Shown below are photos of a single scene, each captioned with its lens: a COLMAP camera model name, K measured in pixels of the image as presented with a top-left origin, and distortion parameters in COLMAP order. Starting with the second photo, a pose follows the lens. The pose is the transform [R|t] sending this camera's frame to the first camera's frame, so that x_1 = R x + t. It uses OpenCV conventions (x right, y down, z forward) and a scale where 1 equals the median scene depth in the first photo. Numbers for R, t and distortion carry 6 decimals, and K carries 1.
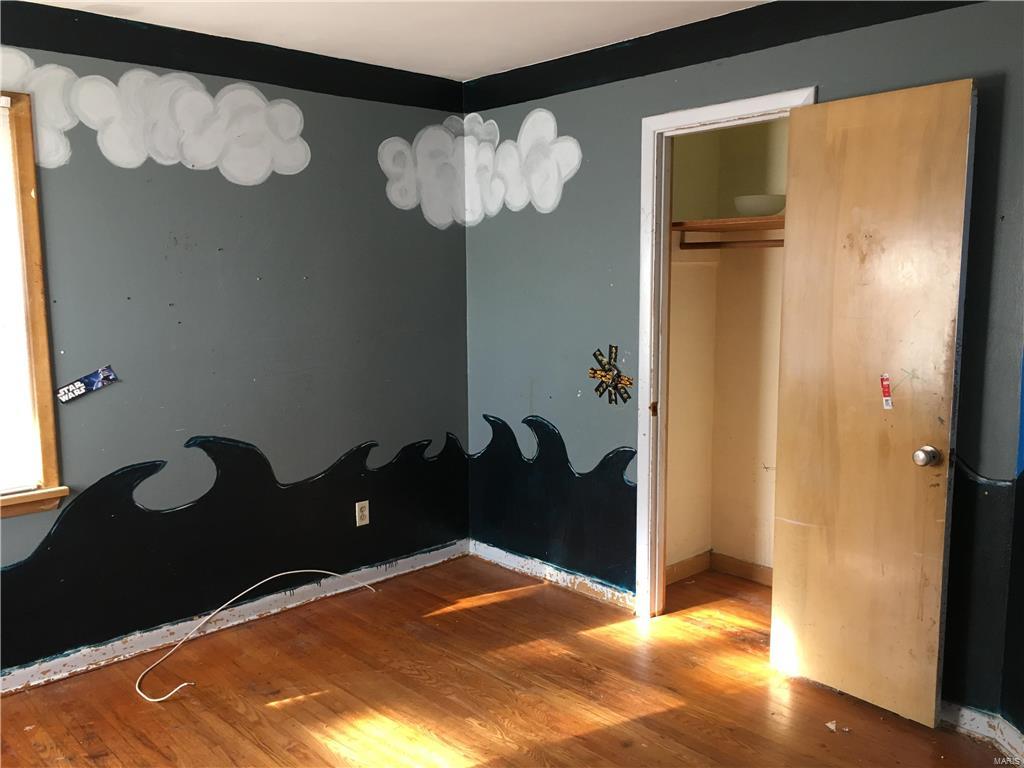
lens RADIAL K [[865.4, 0, 504.2], [0, 865.4, 382.6], [0, 0, 1]] dist [0.093674, -0.115991]
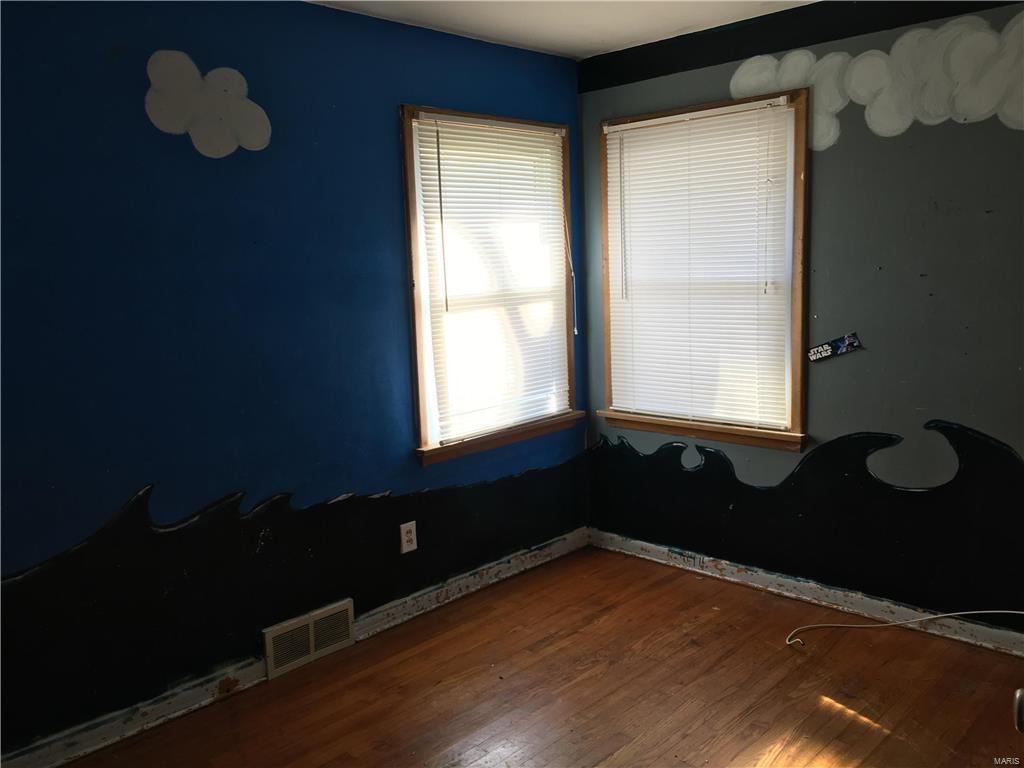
lens RADIAL K [[865.4, 0, 504.2], [0, 865.4, 382.6], [0, 0, 1]] dist [0.093674, -0.115991]
pose [[0.060303, 0.151024, -0.986689, 0.570699], [-0.091860, 0.985133, 0.145172, -0.075102], [0.993944, 0.081883, 0.073280, 0.519909]]
